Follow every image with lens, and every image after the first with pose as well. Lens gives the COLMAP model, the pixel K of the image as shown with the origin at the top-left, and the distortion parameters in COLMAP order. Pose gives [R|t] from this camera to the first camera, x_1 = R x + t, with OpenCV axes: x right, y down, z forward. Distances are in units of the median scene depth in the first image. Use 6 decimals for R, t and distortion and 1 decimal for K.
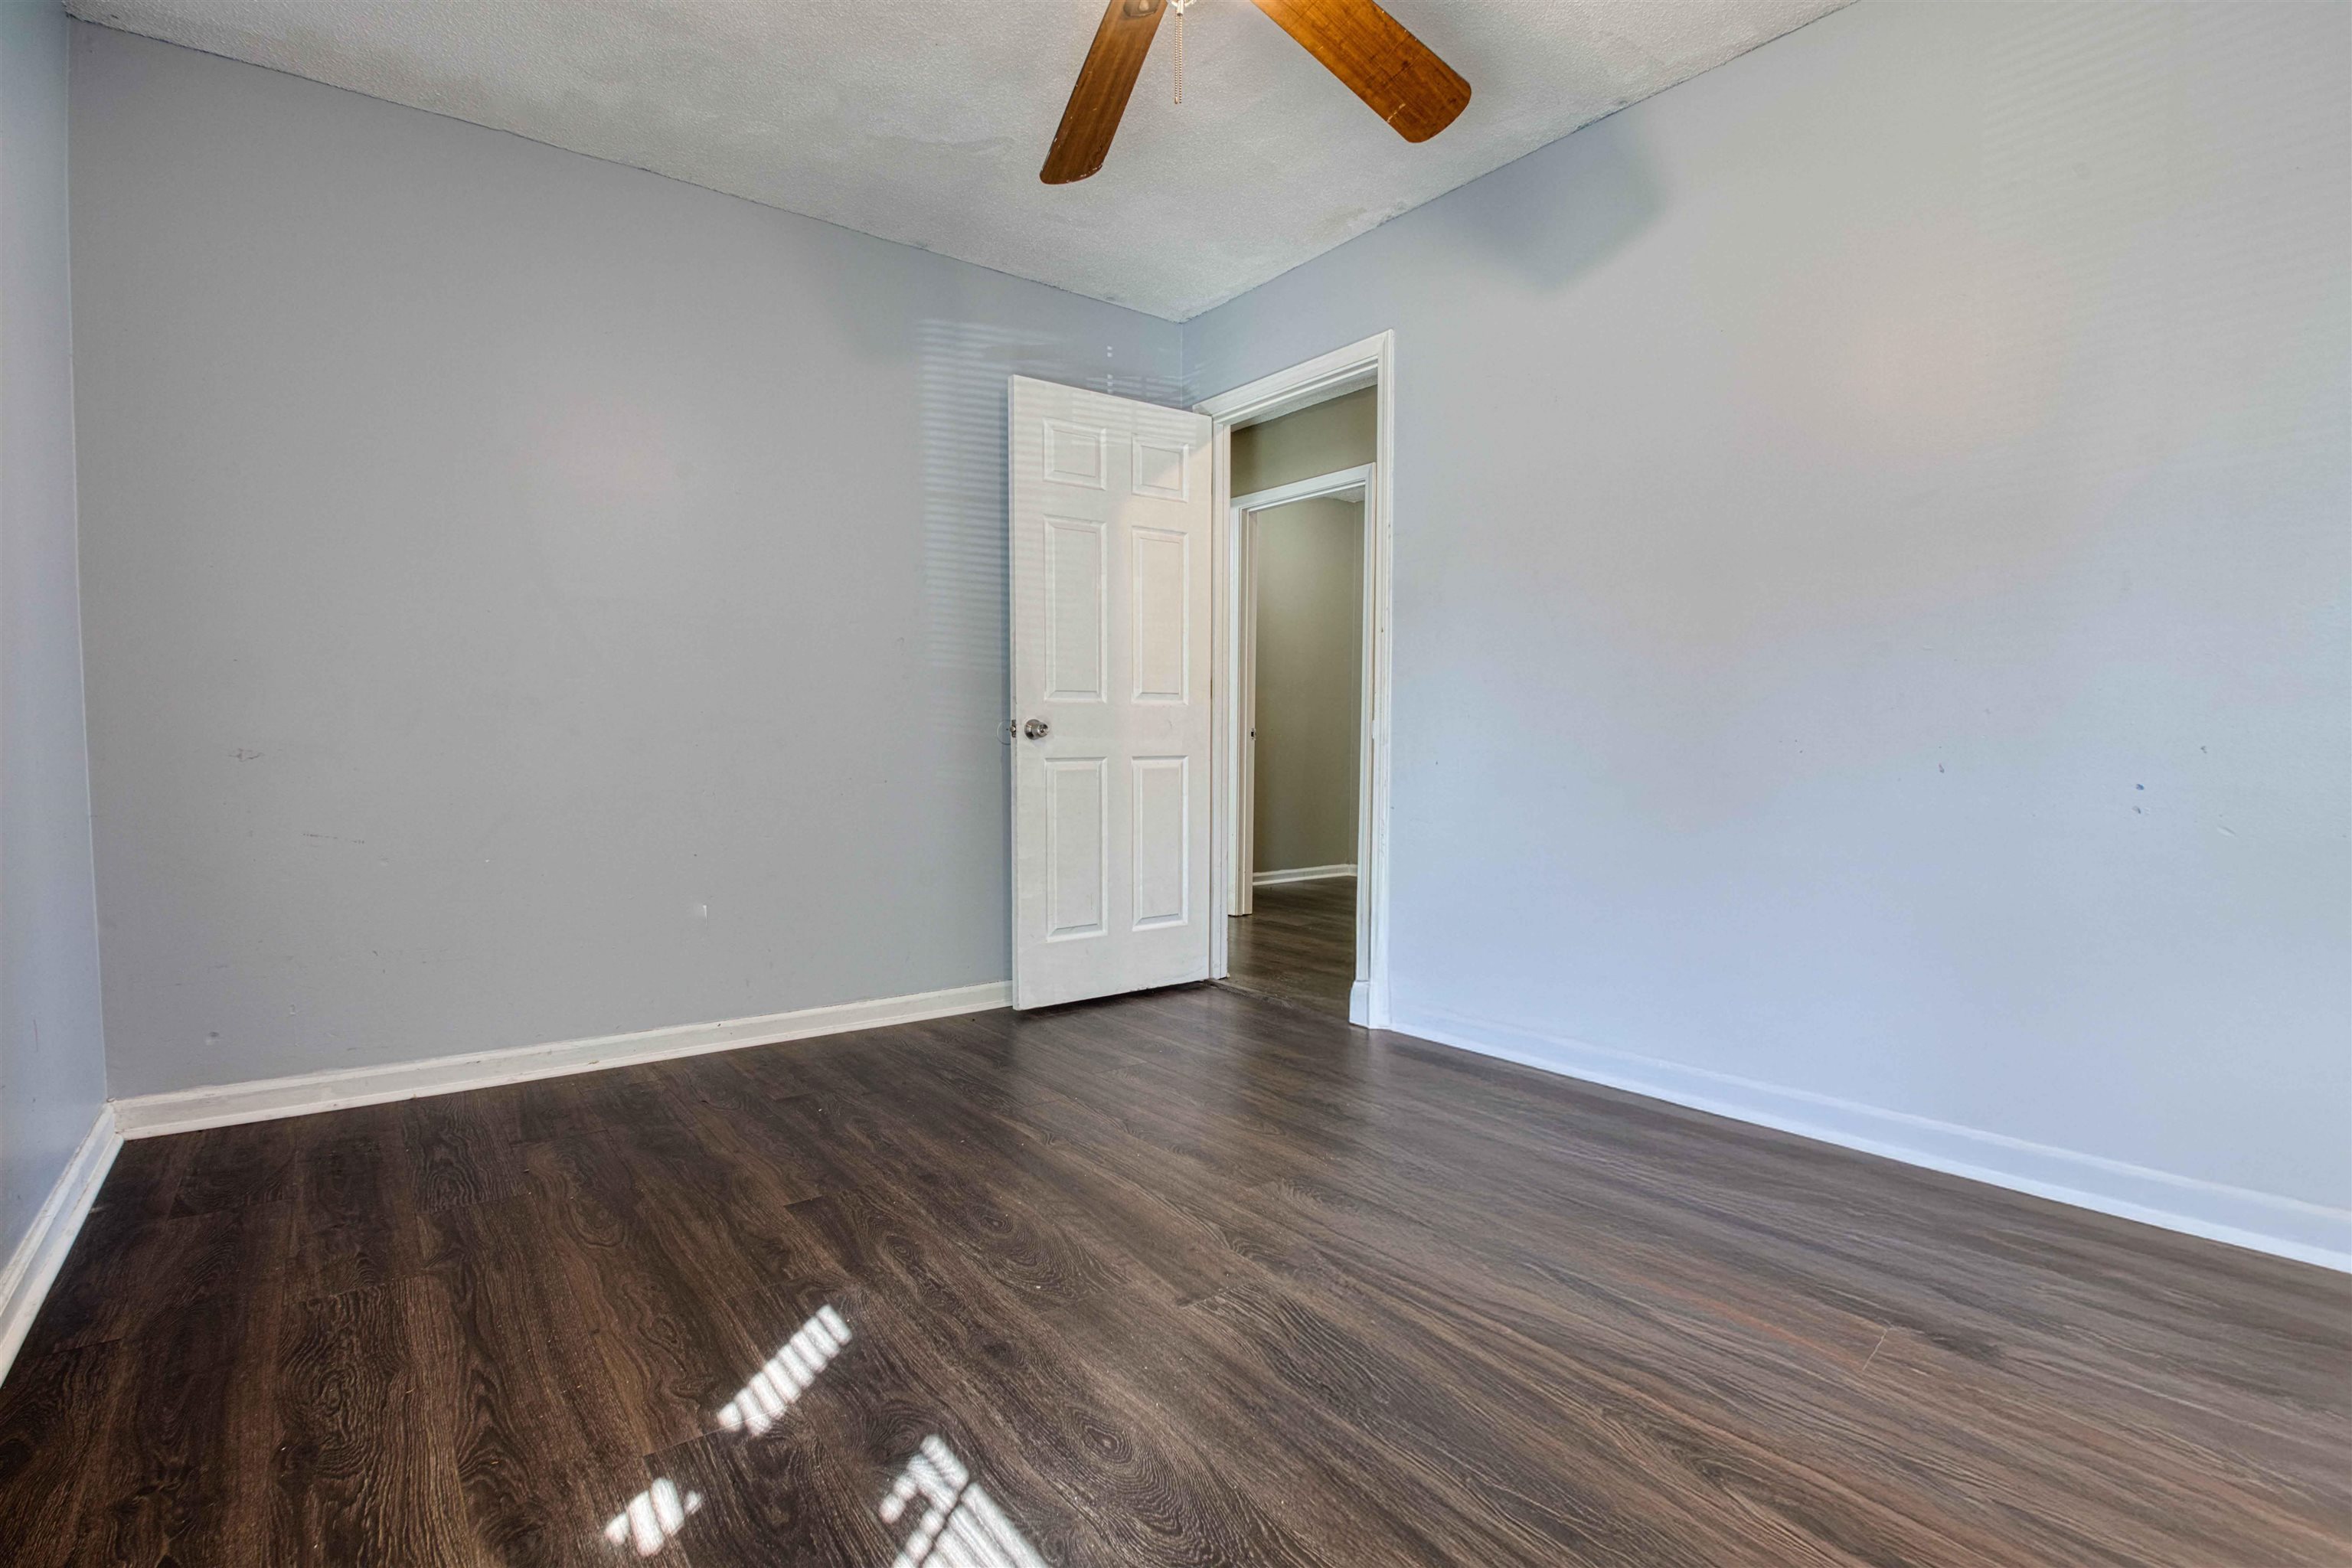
lens RADIAL K [[1013.4, 0, 1169.9], [0, 1013.4, 792.1], [0, 0, 1]] dist [0.002520, -0.000027]
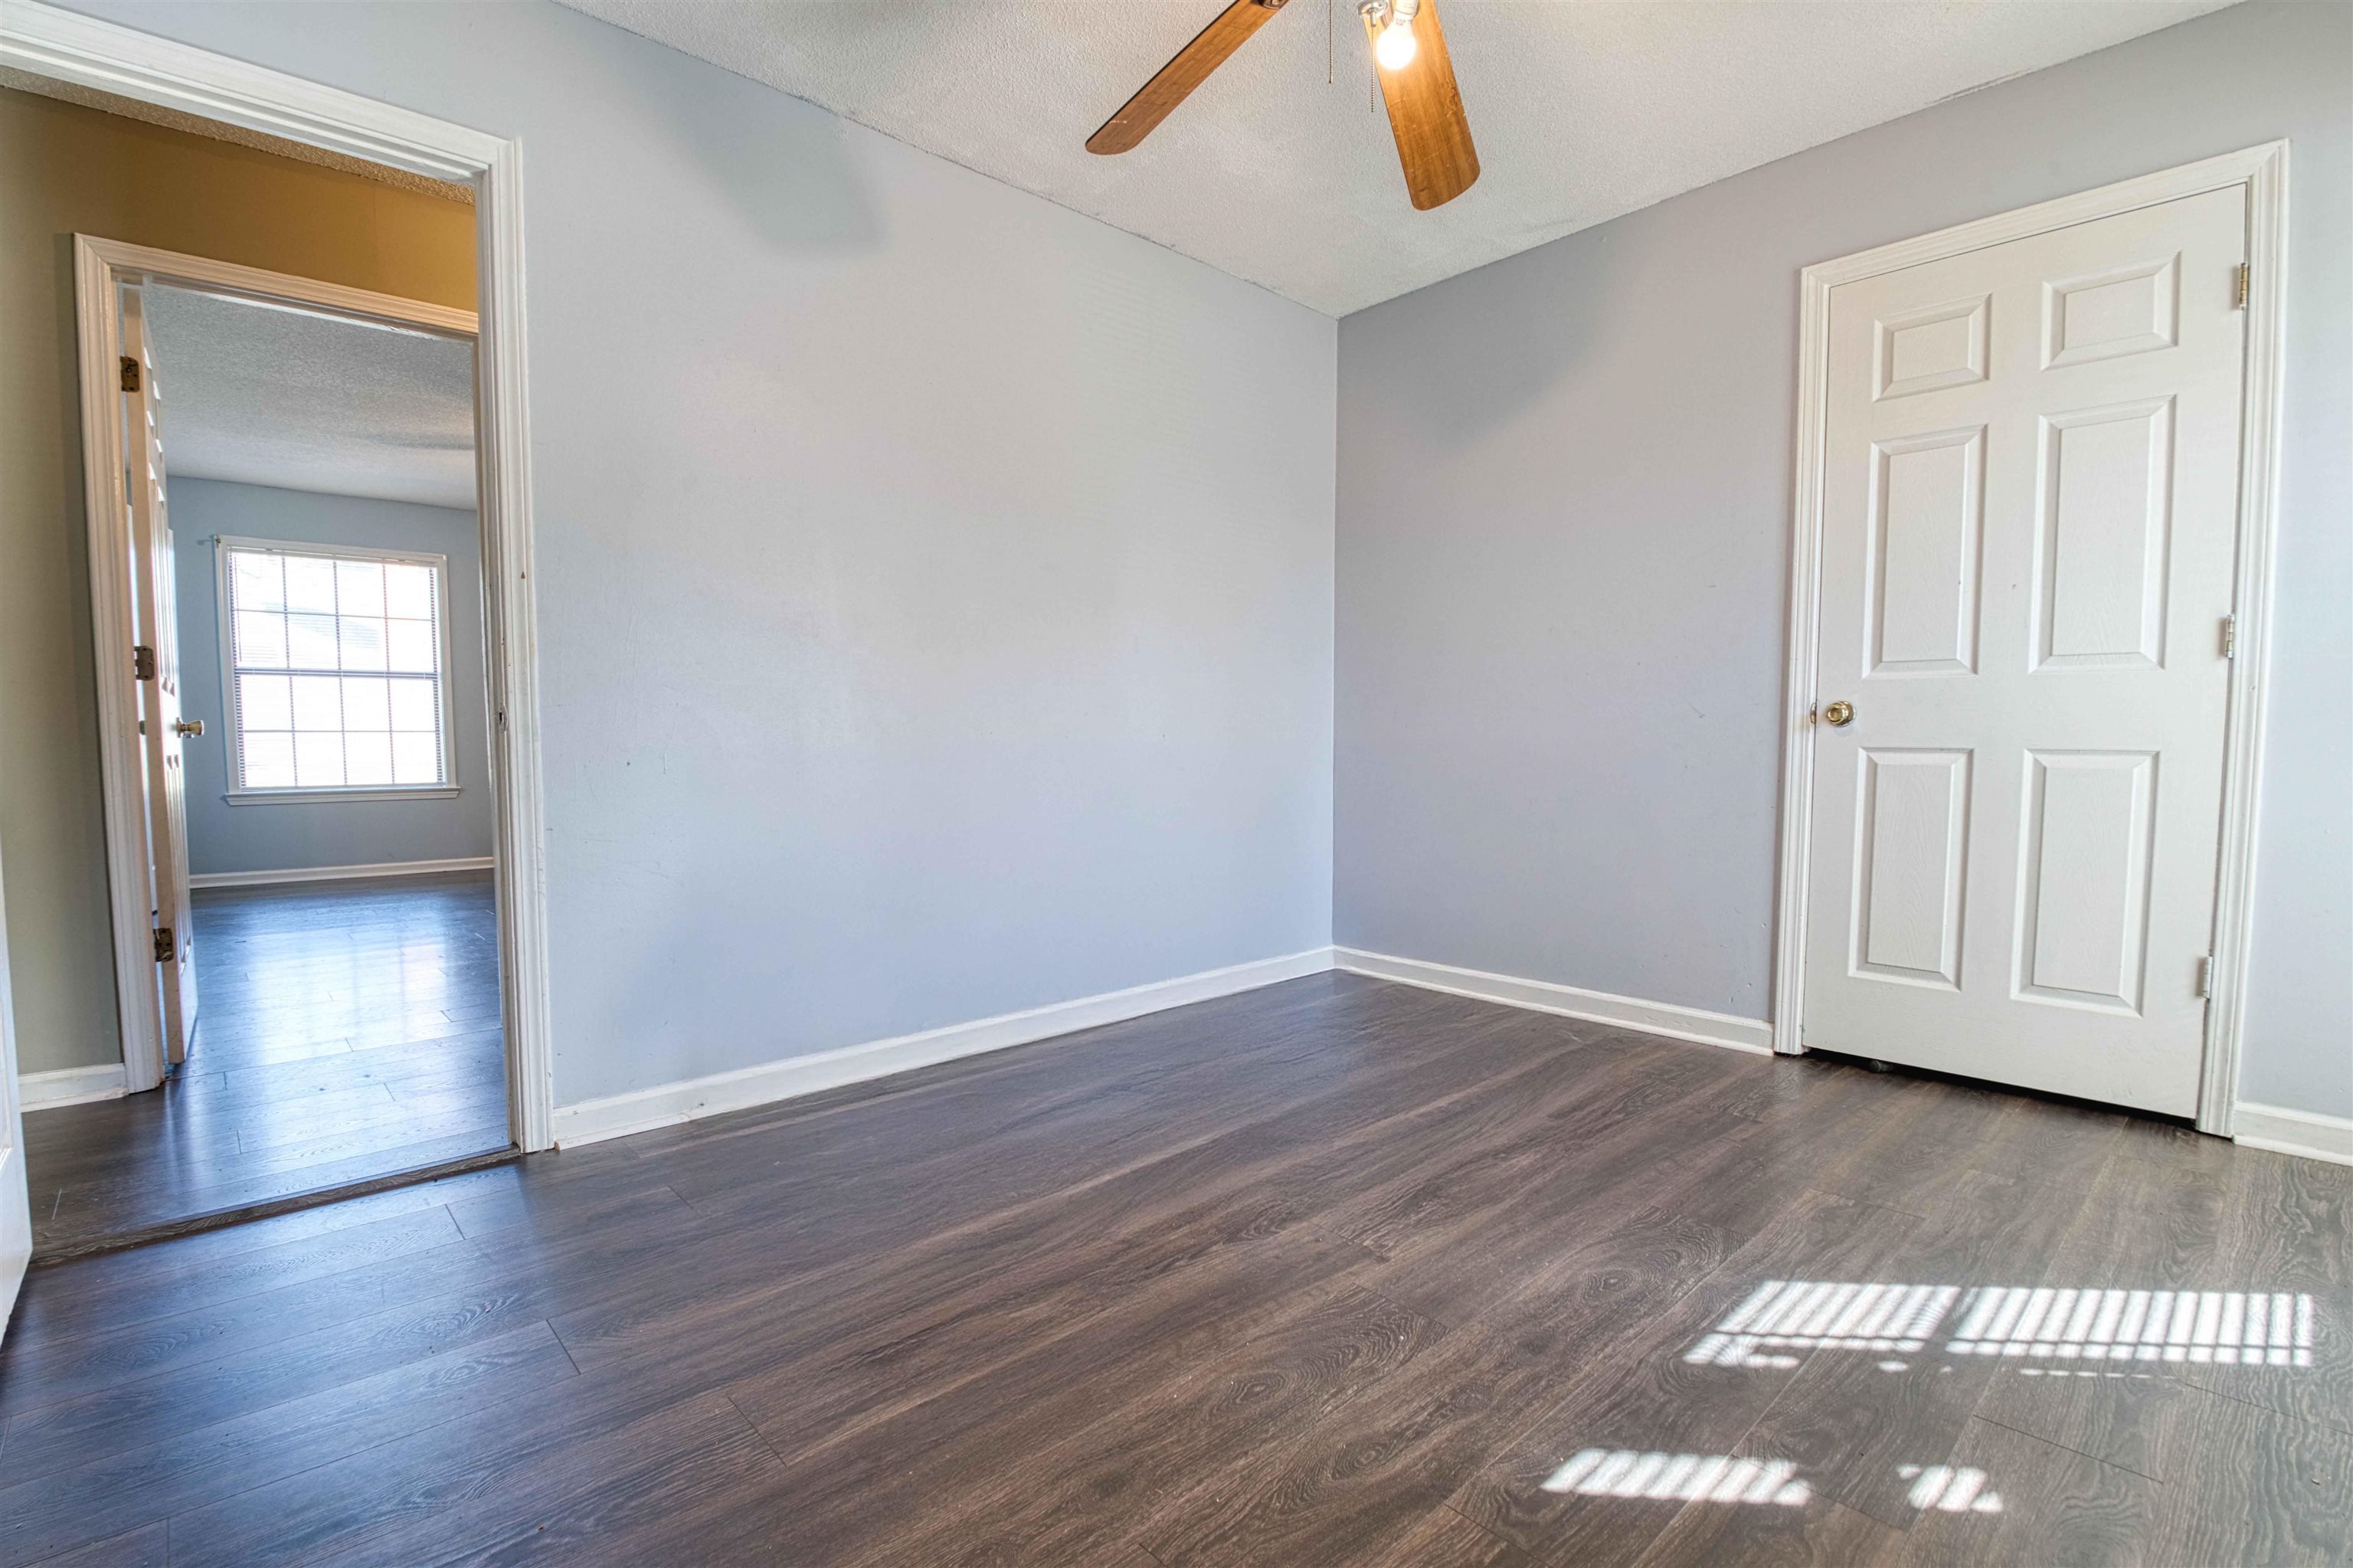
lens RADIAL K [[1088.6, 0, 1170.5], [0, 1088.6, 783.5], [0, 0, 1]] dist [-0.001253, -0.001270]
pose [[-0.066677, -0.056745, 0.996160, -1.281516], [0.032482, 0.997729, 0.059009, -0.058185], [-0.997246, 0.036292, -0.064683, 1.563776]]
